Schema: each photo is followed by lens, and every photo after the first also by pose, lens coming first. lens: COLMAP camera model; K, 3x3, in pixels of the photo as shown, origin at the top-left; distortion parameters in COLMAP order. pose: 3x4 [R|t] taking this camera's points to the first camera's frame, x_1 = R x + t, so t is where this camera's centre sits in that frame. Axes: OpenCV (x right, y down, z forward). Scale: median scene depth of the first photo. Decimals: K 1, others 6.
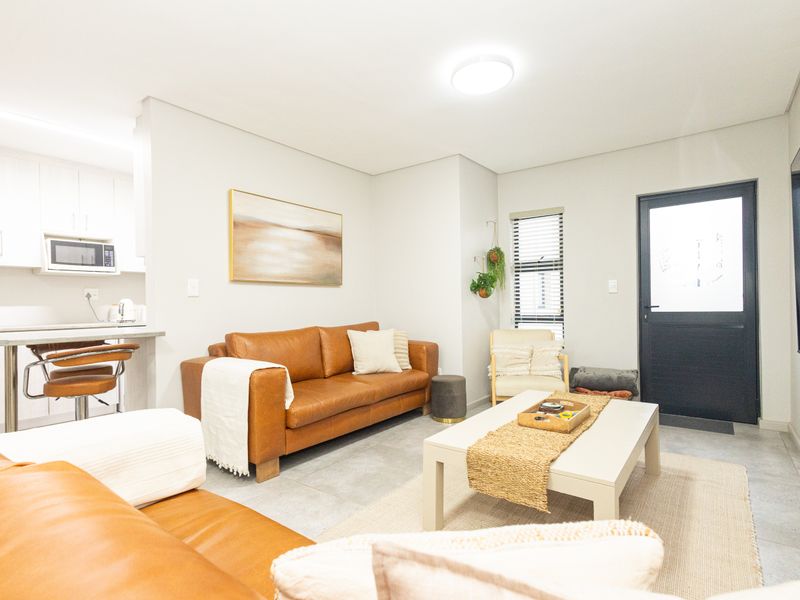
lens RADIAL K [[416.2, 0, 401.1], [0, 416.2, 303.1], [0, 0, 1]] dist [-0.000867, 0.000600]
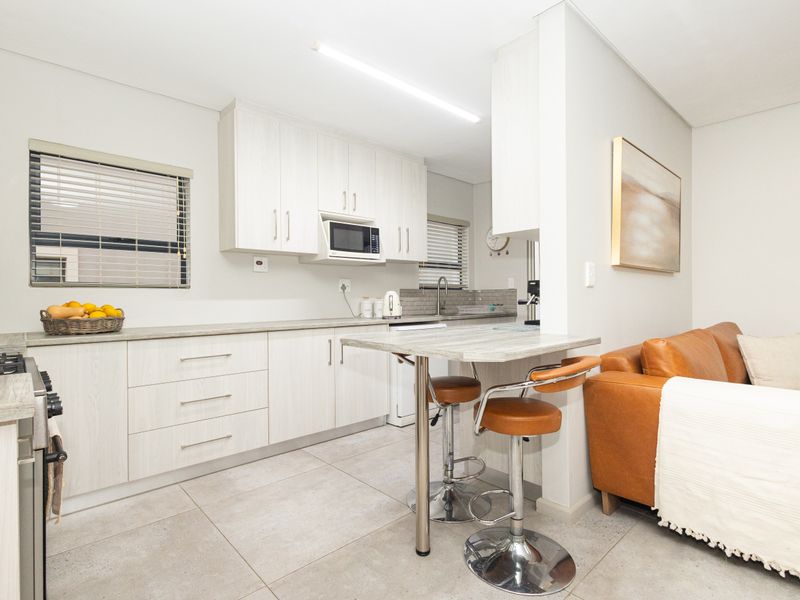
lens RADIAL K [[416.2, 0, 400.4], [0, 416.2, 297.8], [0, 0, 1]] dist [-0.000867, 0.000600]
pose [[0.983293, 0.001463, -0.182023, -0.503146], [-0.000107, 0.999972, 0.007460, -0.002434], [0.182028, -0.007316, 0.983266, 0.172498]]
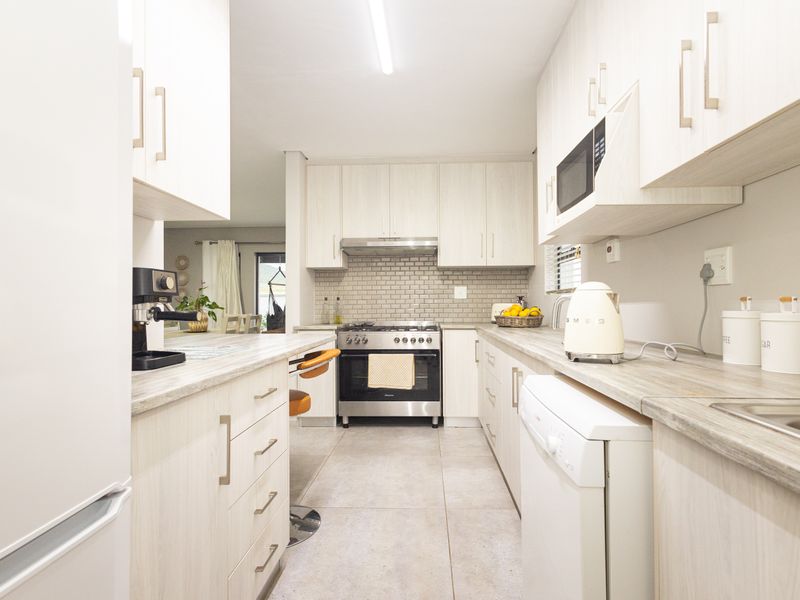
lens RADIAL K [[416.2, 0, 403.3], [0, 416.2, 299.8], [0, 0, 1]] dist [-0.000867, 0.000600]
pose [[-0.822901, -0.001579, -0.568183, -0.387517], [0.008081, 0.999862, -0.014483, 0.007231], [0.568128, -0.016510, -0.822775, 1.203181]]
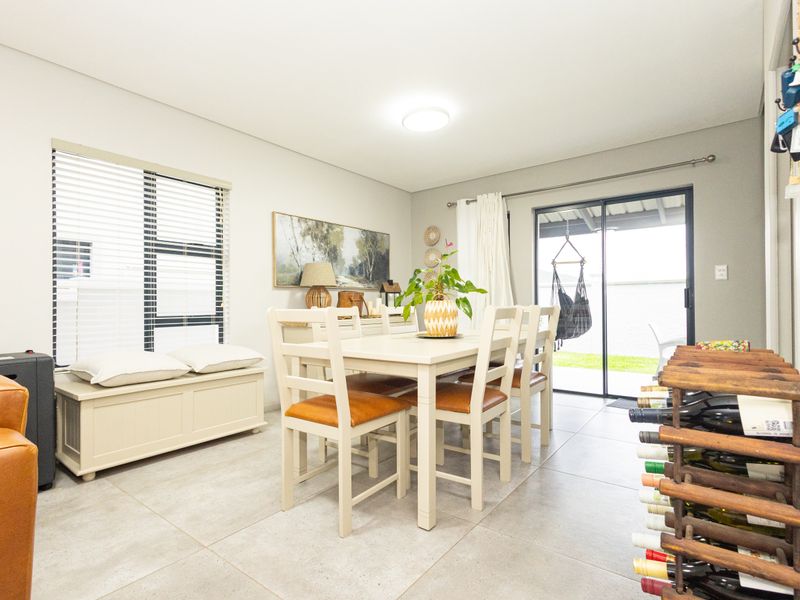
lens RADIAL K [[416.2, 0, 401.2], [0, 416.2, 300.6], [0, 0, 1]] dist [-0.000867, 0.000600]
pose [[-0.999953, 0.008101, 0.005385, -0.456530], [0.008043, 0.999910, -0.010741, 0.017771], [-0.005472, -0.010697, -0.999928, 0.858467]]
